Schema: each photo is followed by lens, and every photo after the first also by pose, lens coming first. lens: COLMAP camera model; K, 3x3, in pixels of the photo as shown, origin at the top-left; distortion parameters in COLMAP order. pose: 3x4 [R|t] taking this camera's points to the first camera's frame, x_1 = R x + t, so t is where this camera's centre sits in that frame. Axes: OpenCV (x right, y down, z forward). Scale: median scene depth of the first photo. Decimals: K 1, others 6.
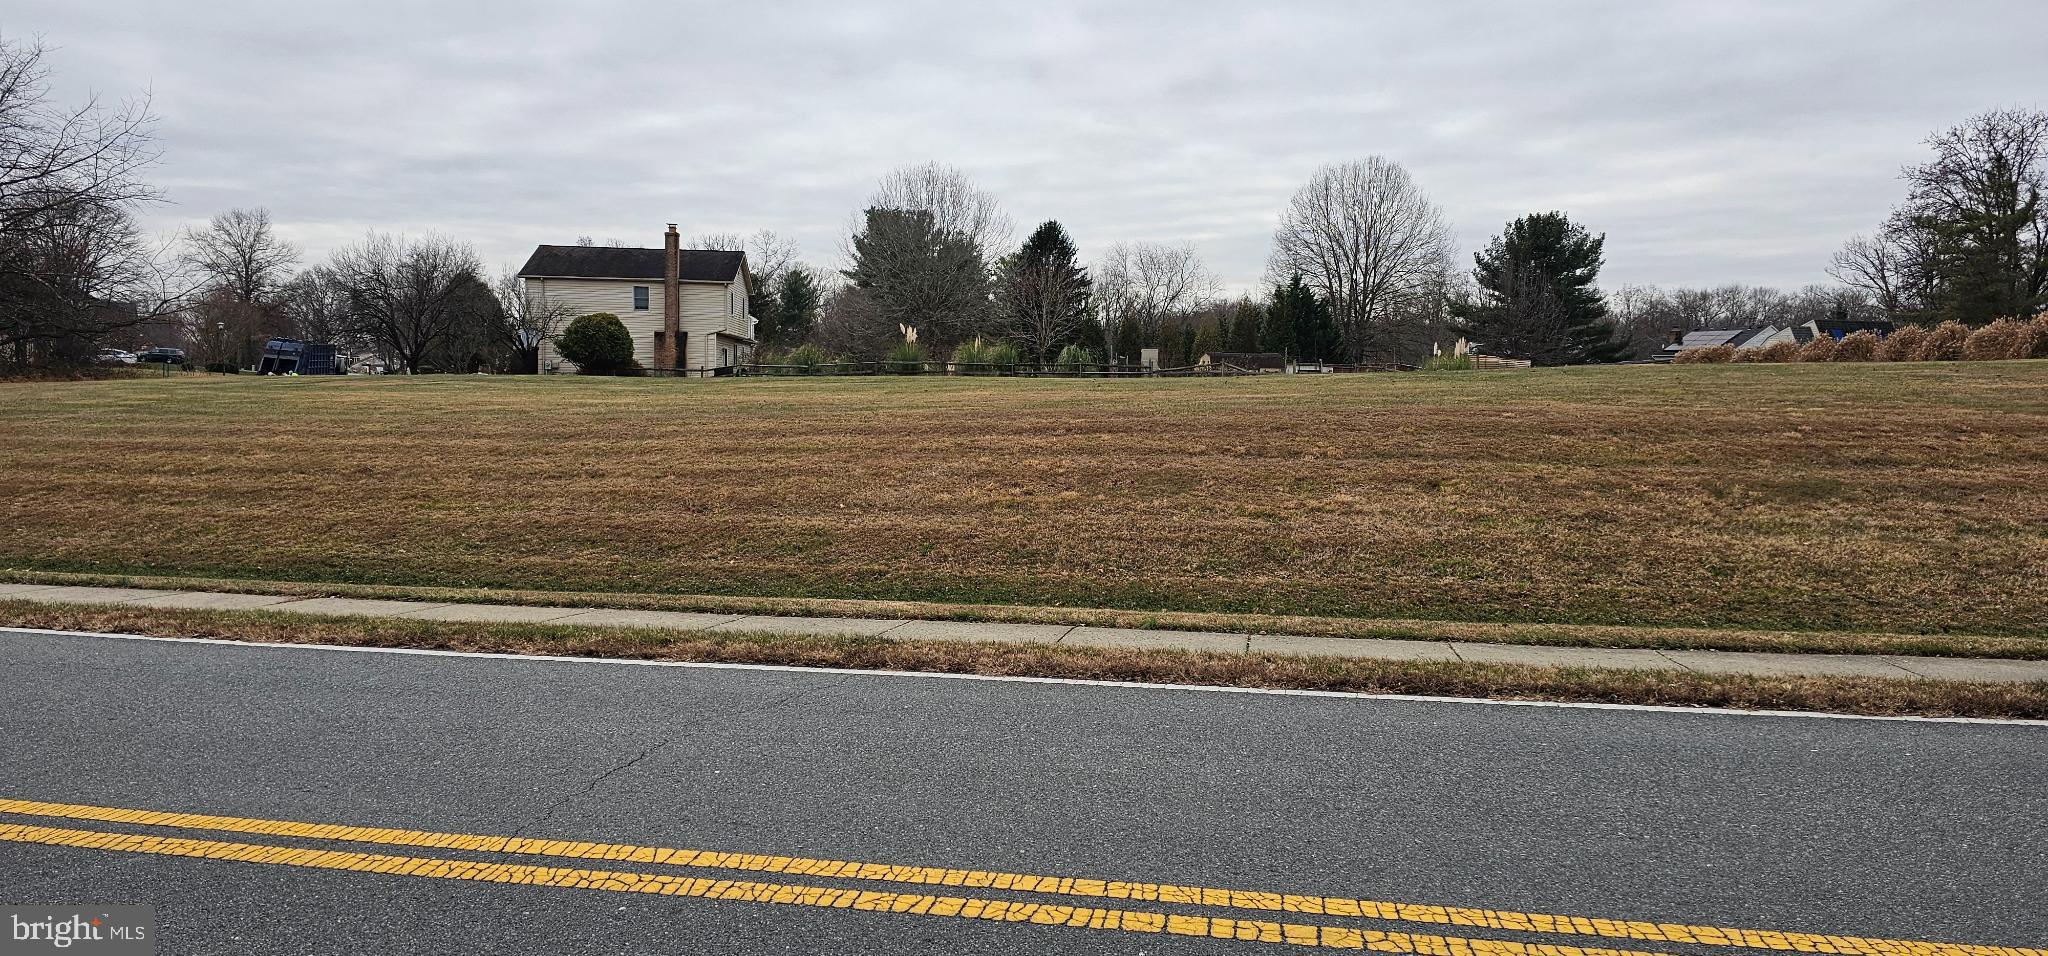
lens RADIAL K [[1364.4, 0, 990.9], [0, 1364.4, 485.7], [0, 0, 1]] dist [0.041270, -0.042165]
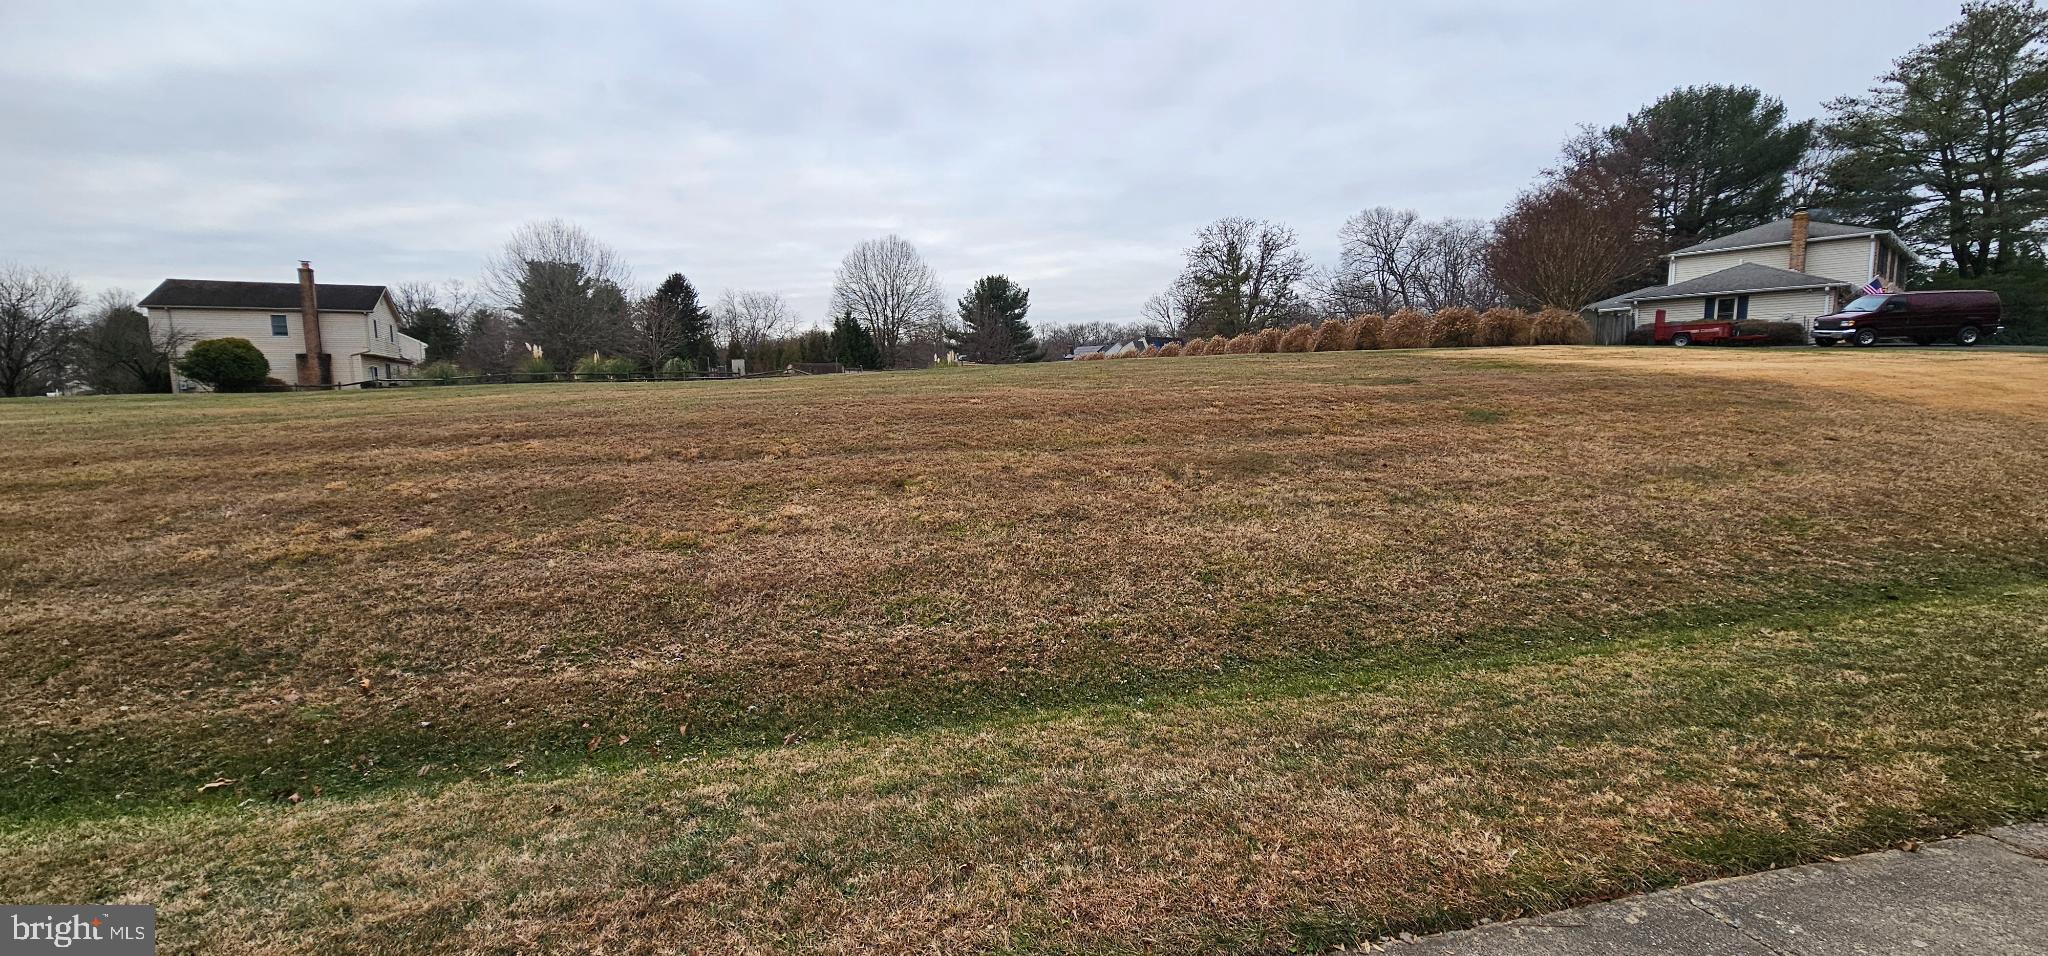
lens RADIAL K [[824.9, 0, 1021.8], [0, 824.9, 487.8], [0, 0, 1]] dist [-0.002485, -0.000234]
pose [[0.918163, -0.078485, 0.388353, 0.043047], [0.058668, 0.996310, 0.062645, -0.006226], [-0.391836, -0.034735, 0.919379, 0.108542]]
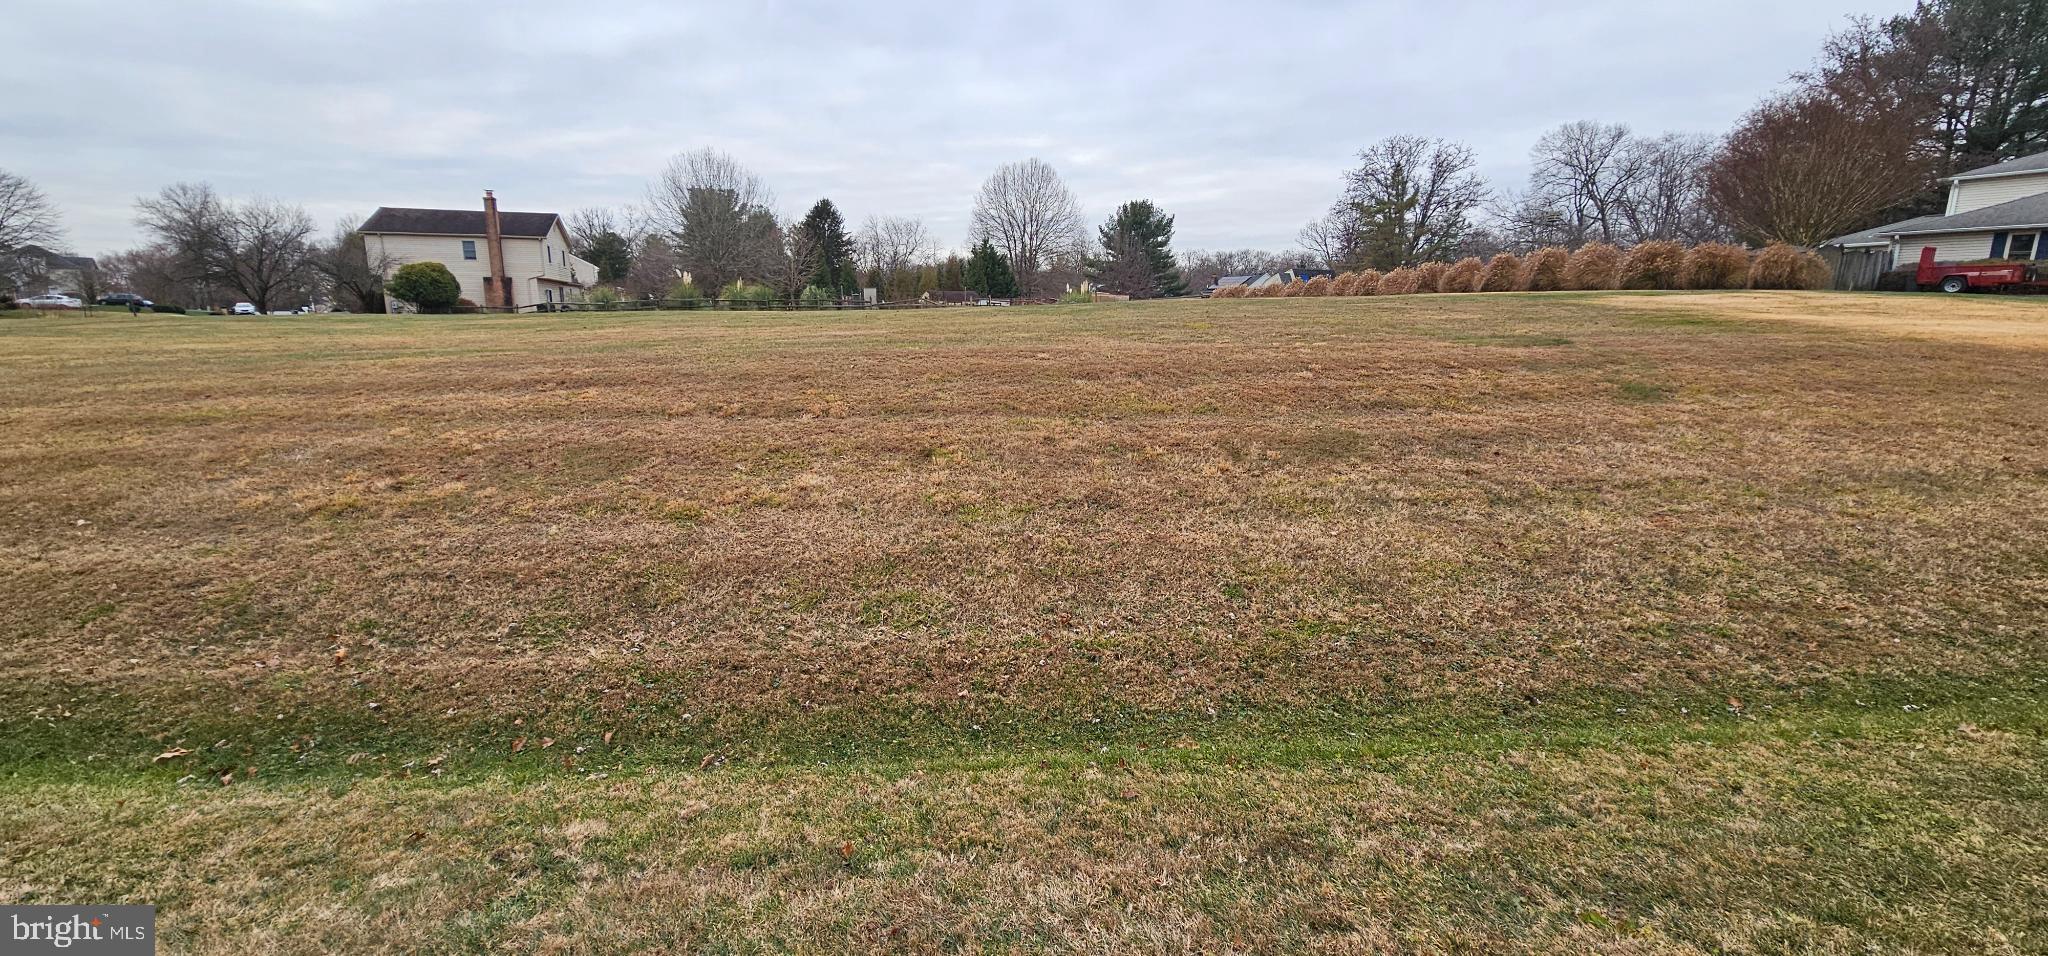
lens RADIAL K [[824.9, 0, 1026.0], [0, 824.9, 490.5], [0, 0, 1]] dist [-0.002485, -0.000234]
pose [[0.971411, -0.061158, 0.229390, 0.060624], [0.028568, 0.989340, 0.142791, -0.011098], [-0.235678, -0.132156, 0.962804, 0.114282]]
